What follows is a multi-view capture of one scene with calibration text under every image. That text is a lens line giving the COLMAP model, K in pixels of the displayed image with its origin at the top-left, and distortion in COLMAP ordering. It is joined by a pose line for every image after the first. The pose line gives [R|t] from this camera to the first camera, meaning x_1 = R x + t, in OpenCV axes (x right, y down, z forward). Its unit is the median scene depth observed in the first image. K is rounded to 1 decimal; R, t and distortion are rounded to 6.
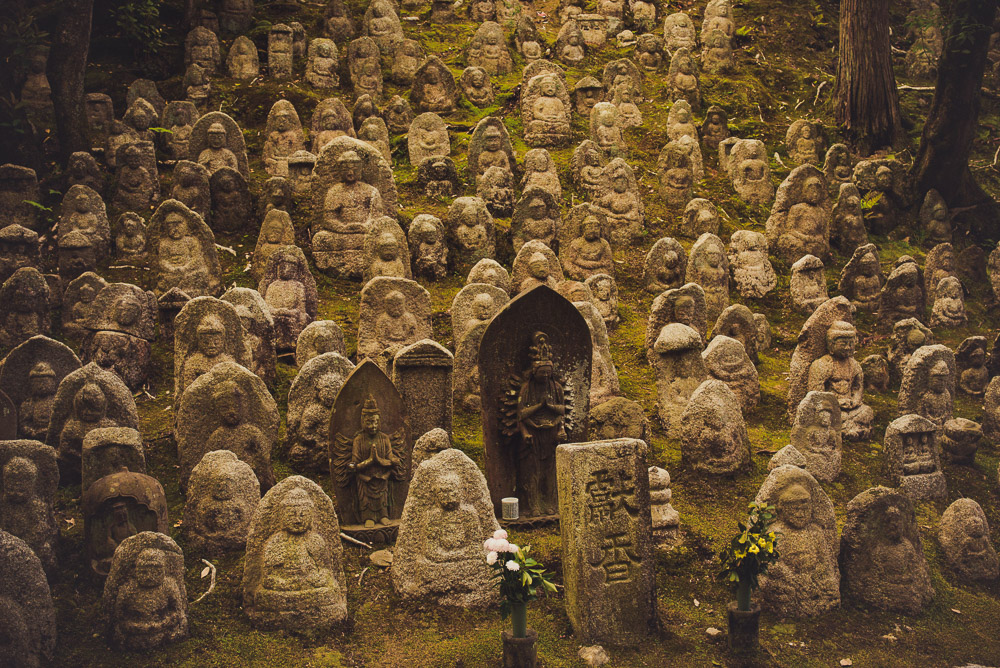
lens RADIAL K [[946.7, 0, 500.0], [0, 946.7, 334.0], [0, 0, 1]] dist [-0.035485, 0.017824]
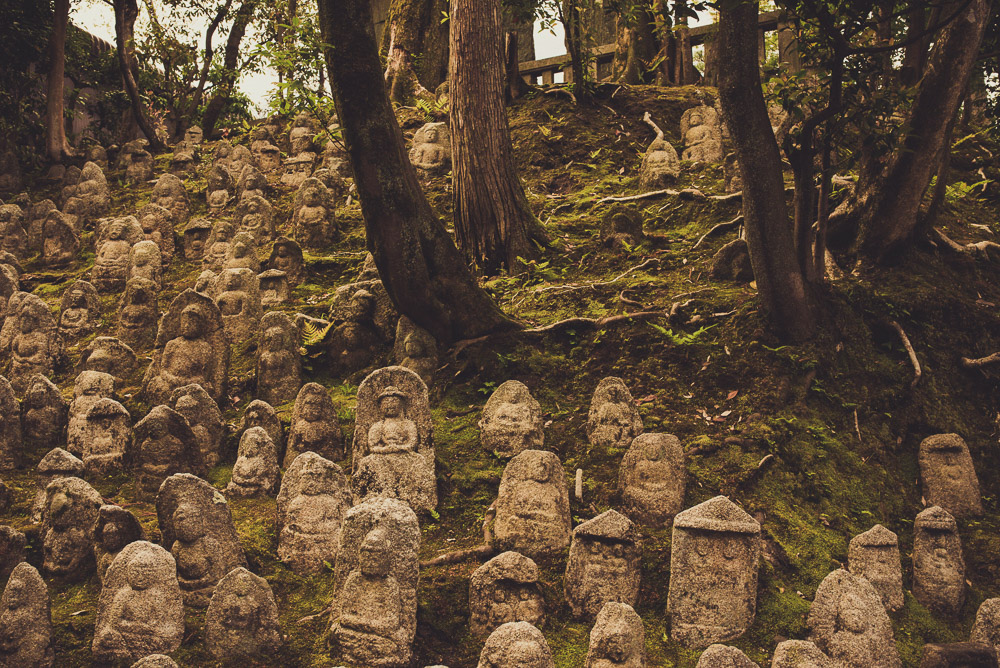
lens RADIAL K [[946.7, 0, 500.0], [0, 946.7, 334.0], [0, 0, 1]] dist [-0.035485, 0.017824]
pose [[0.921534, -0.035192, -0.386701, 0.800272], [-0.044255, 0.979877, -0.194636, 0.001195], [0.385768, 0.196477, 0.901432, 0.356027]]
